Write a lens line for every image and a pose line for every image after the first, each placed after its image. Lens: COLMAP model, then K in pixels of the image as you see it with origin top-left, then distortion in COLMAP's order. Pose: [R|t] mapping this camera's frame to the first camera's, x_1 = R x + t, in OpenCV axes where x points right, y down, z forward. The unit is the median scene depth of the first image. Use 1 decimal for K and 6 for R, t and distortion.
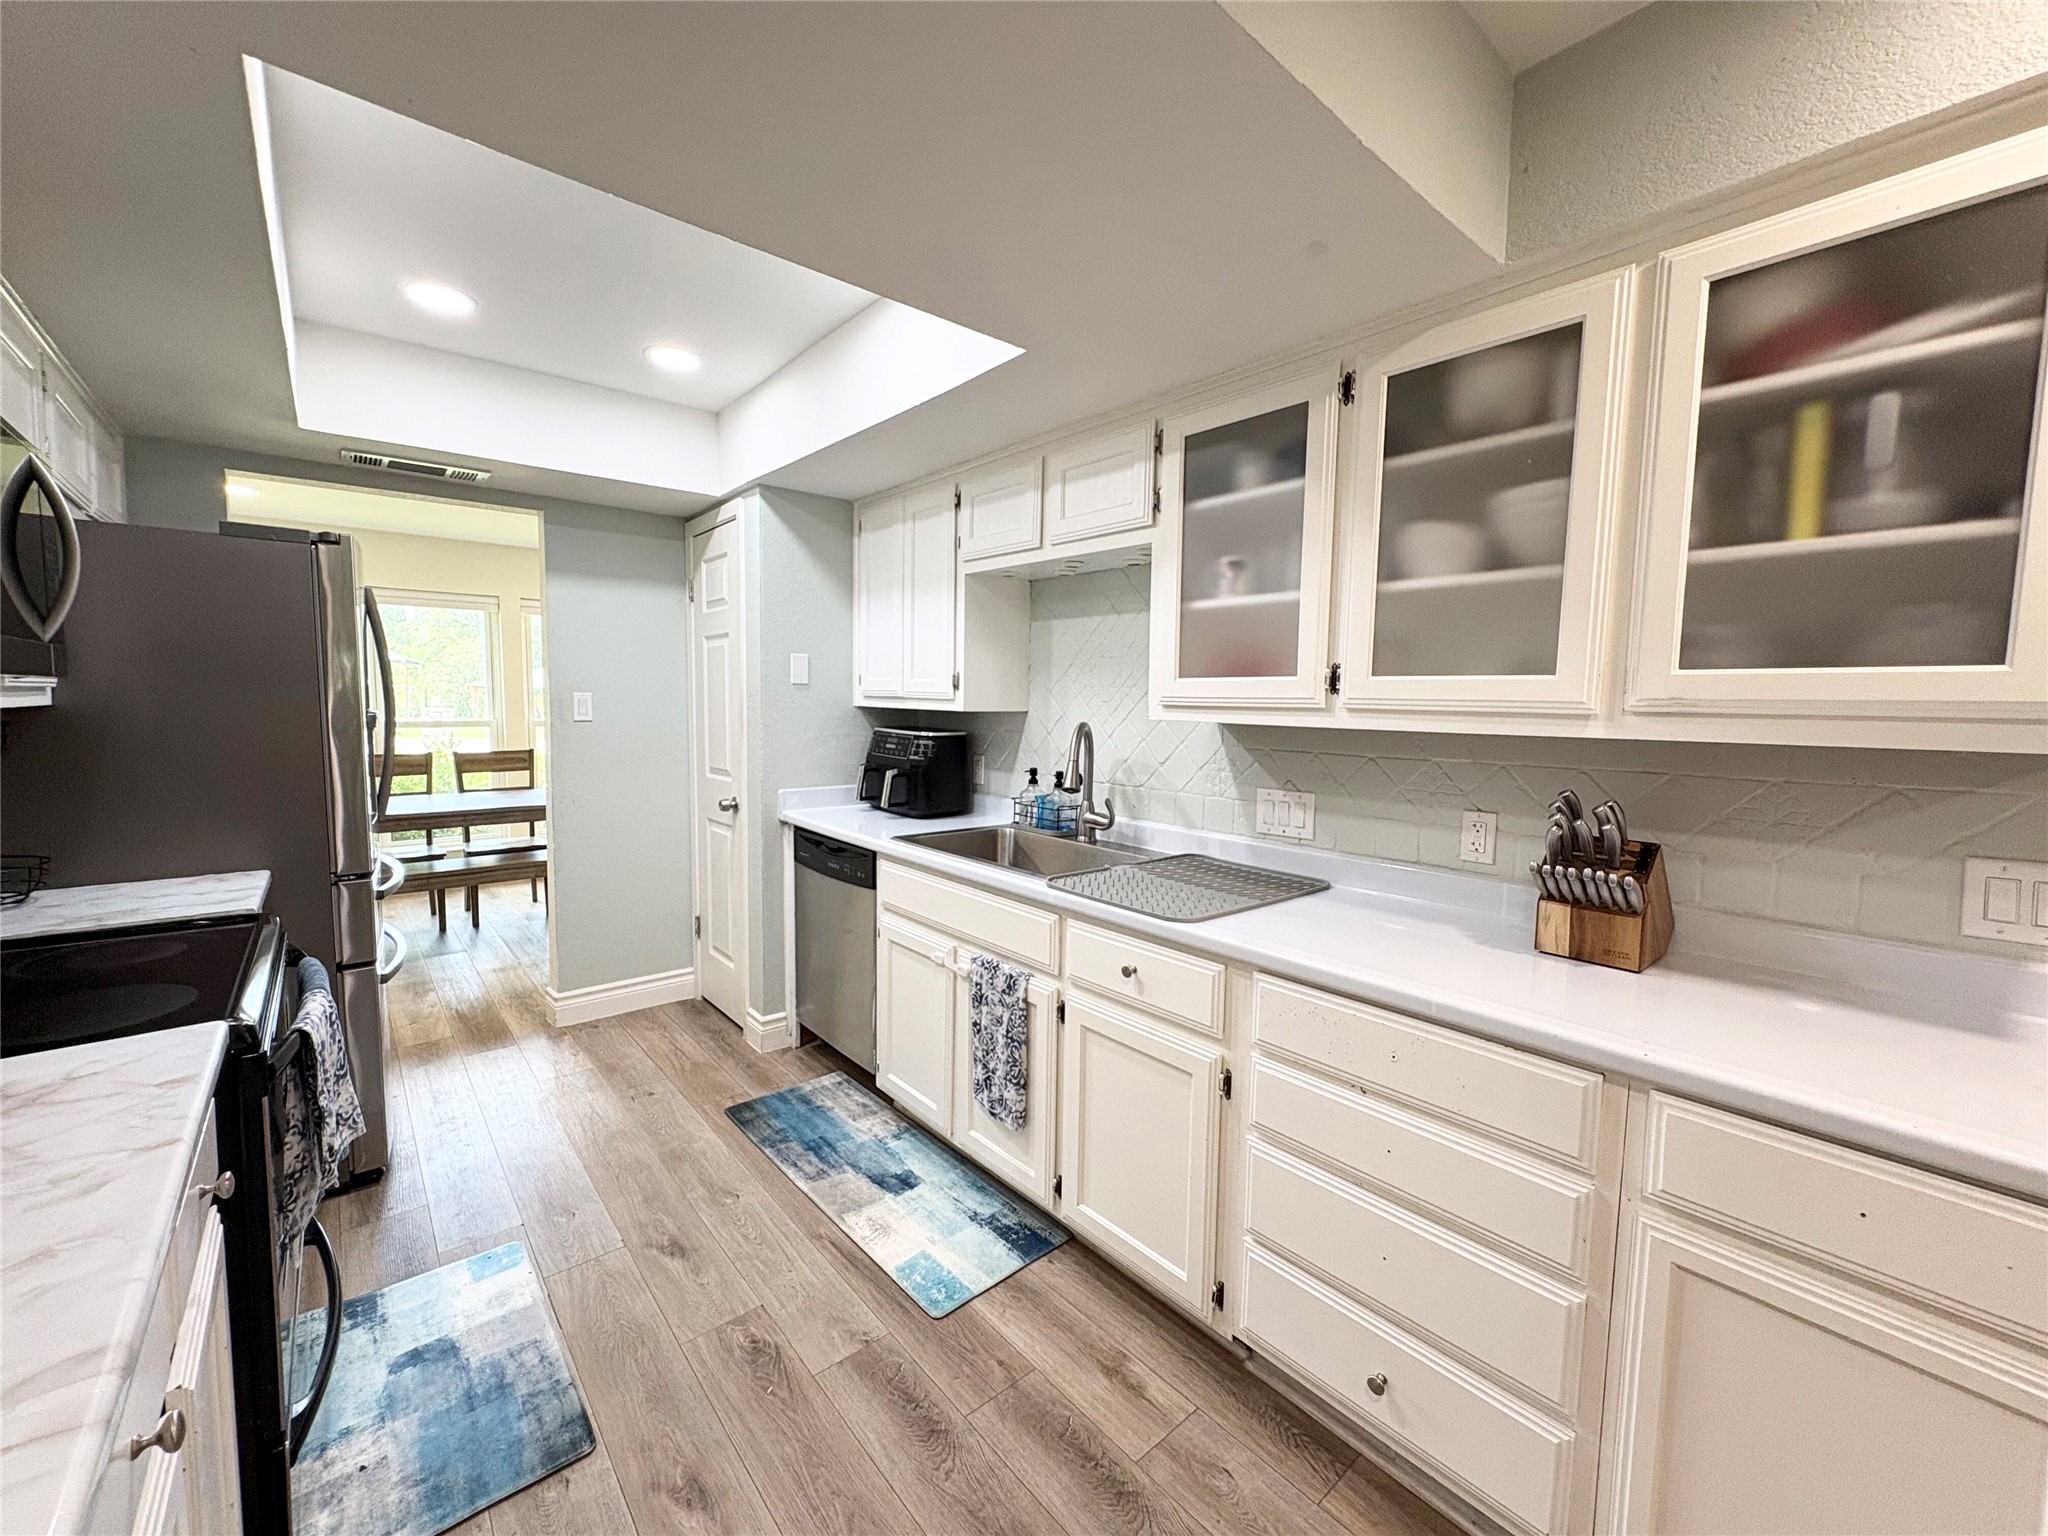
lens RADIAL K [[822.4, 0, 1019.5], [0, 822.4, 767.8], [0, 0, 1]] dist [0.003247, 0.000032]
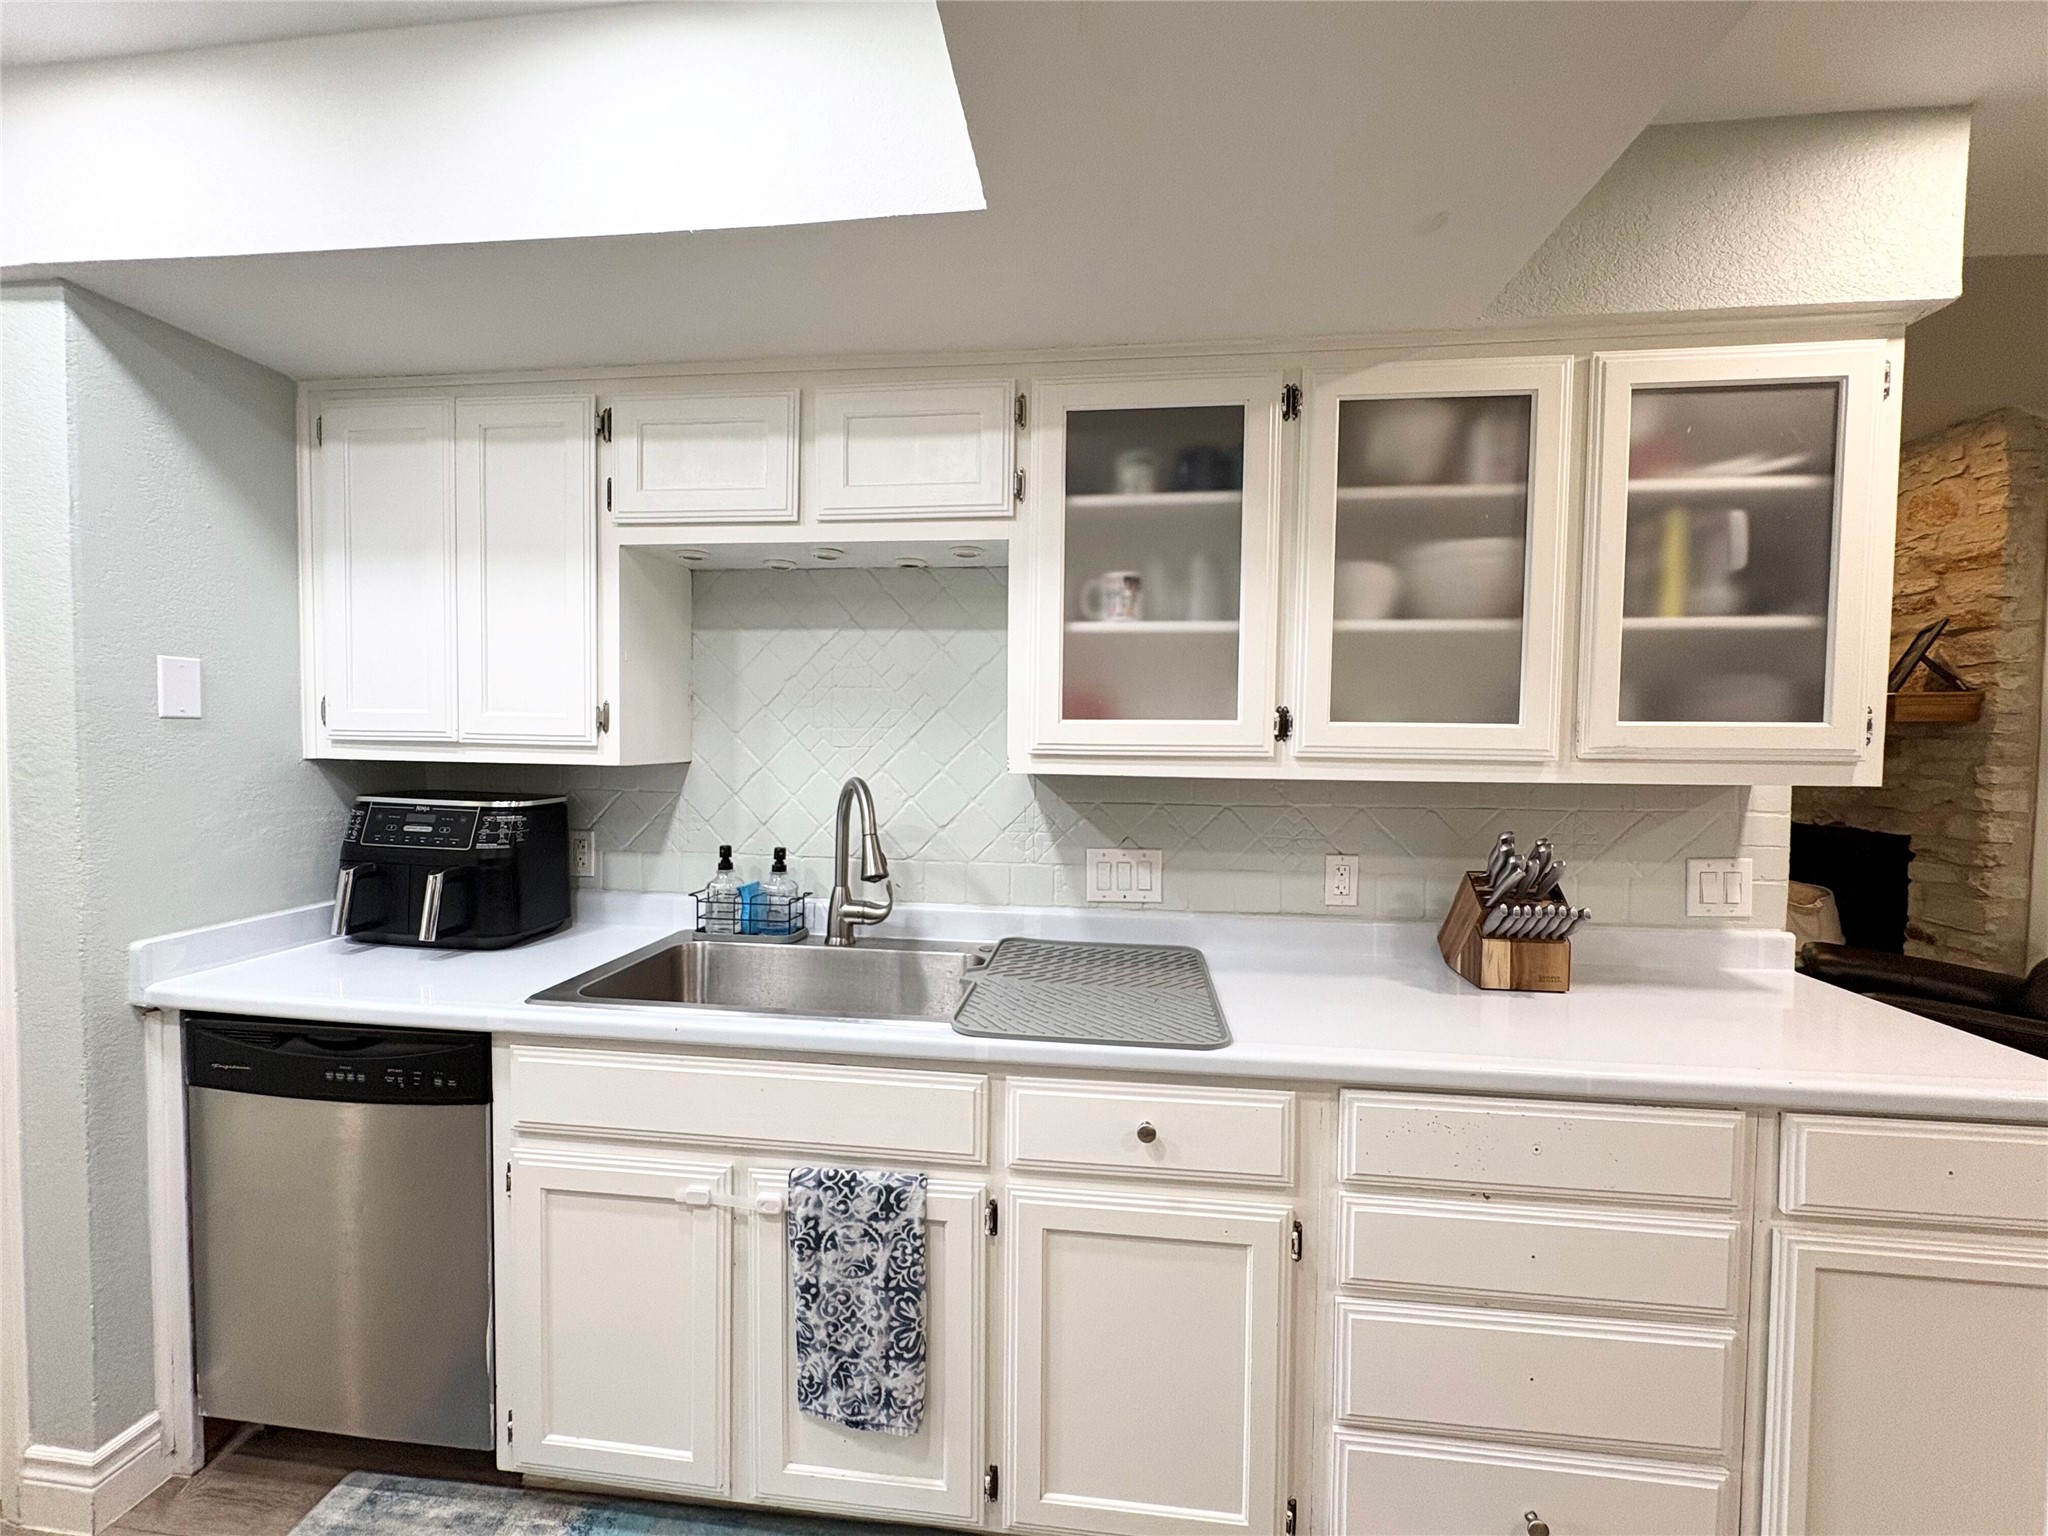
lens RADIAL K [[822.4, 0, 1024.5], [0, 822.4, 767.2], [0, 0, 1]] dist [0.003247, 0.000032]
pose [[0.730564, -0.033504, 0.682021, -0.369859], [0.058758, 0.998175, -0.013905, -0.056891], [-0.680311, 0.050232, 0.731200, 0.472068]]
